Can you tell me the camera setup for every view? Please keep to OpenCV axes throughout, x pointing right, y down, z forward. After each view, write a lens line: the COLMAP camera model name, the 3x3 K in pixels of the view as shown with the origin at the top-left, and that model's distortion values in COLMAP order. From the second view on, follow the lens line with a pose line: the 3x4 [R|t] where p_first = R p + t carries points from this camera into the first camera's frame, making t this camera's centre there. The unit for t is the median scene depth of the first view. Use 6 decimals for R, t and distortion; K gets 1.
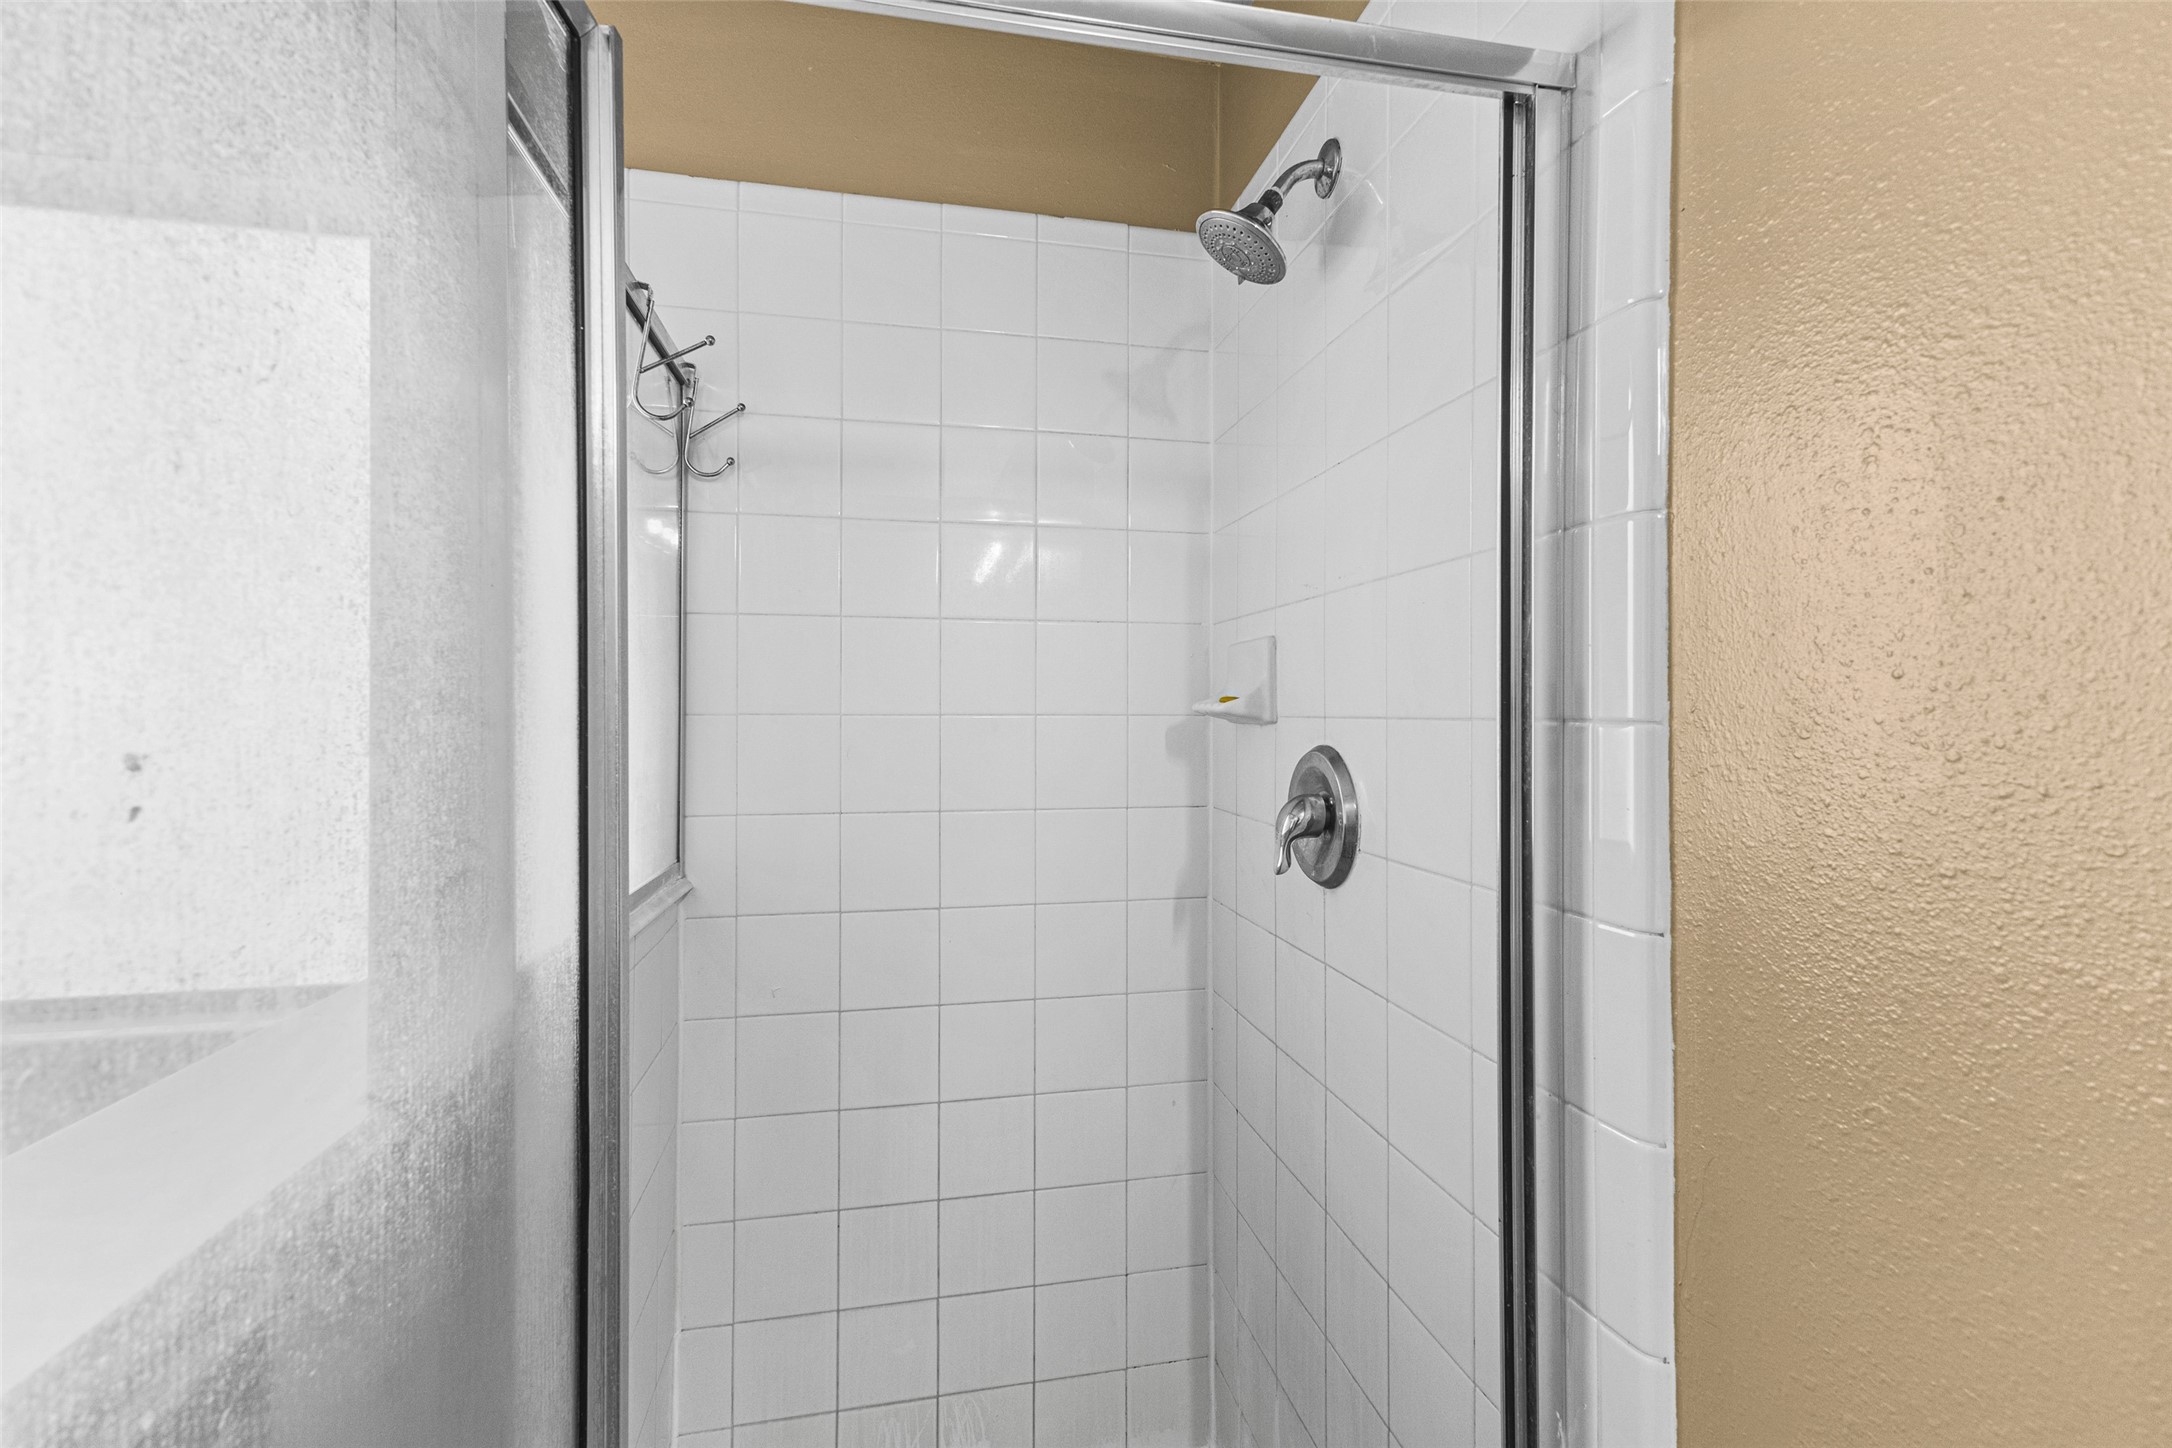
lens RADIAL K [[992.2, 0, 1094.8], [0, 992.2, 712.7], [0, 0, 1]] dist [0.000814, 0.000015]
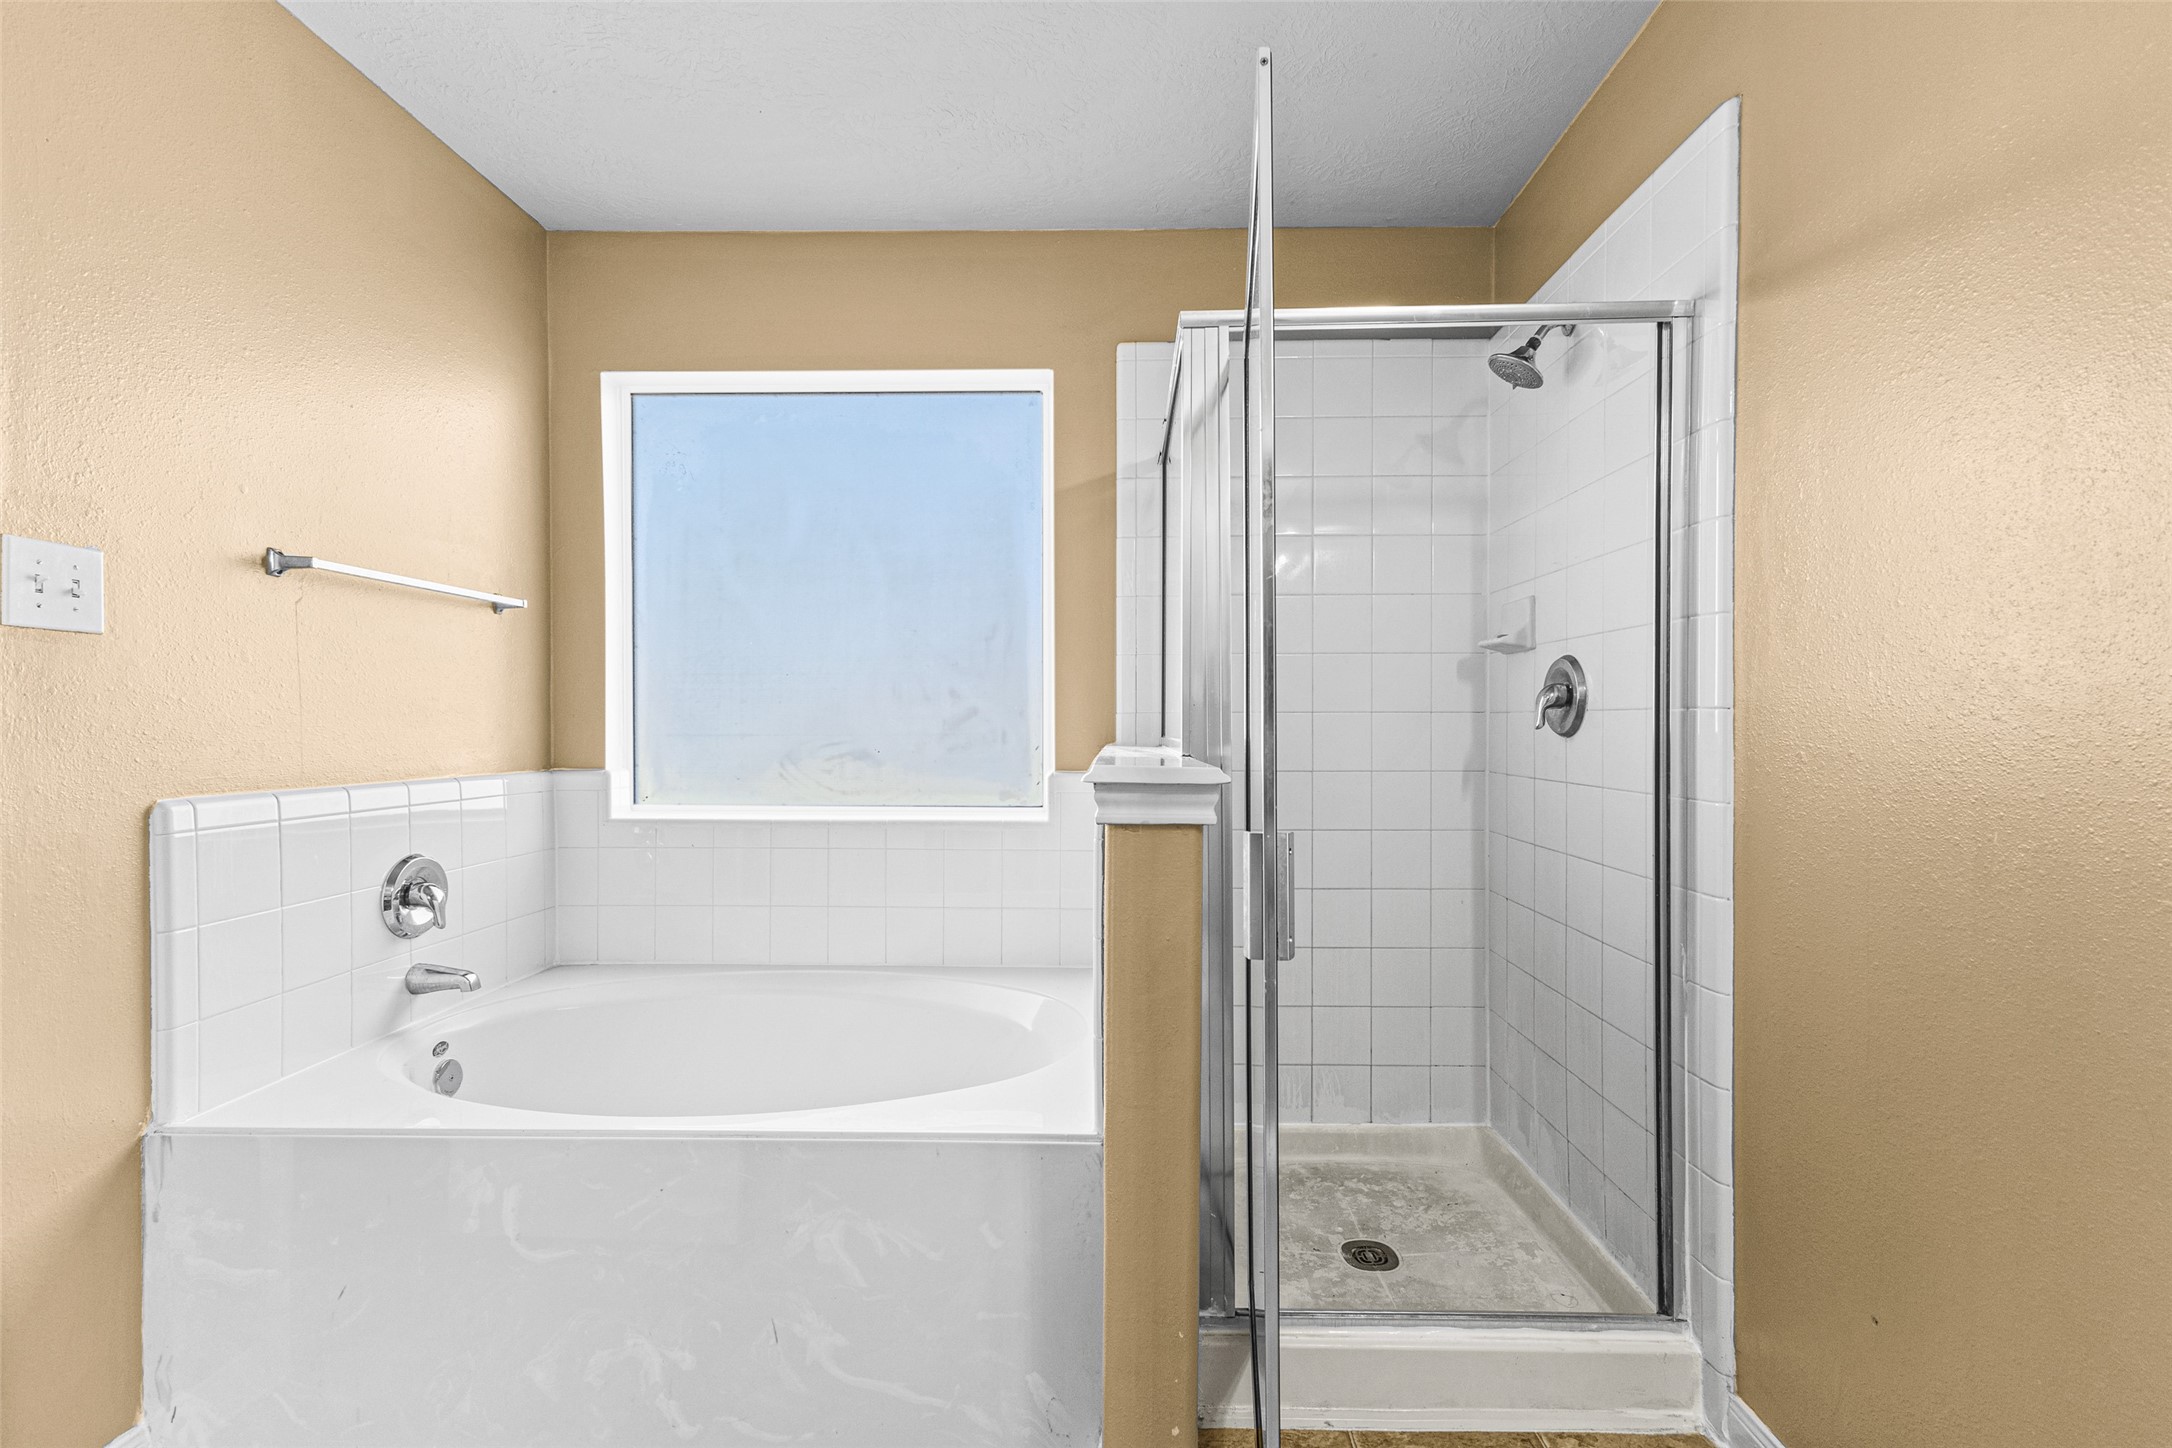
lens RADIAL K [[958.3, 0, 1105.4], [0, 958.3, 725.0], [0, 0, 1]] dist [0.003006, -0.000246]
pose [[0.974164, 0.001544, -0.225838, -0.173104], [0.000026, 0.999976, 0.006951, 0.143447], [0.225844, -0.006777, 0.974140, -0.810408]]
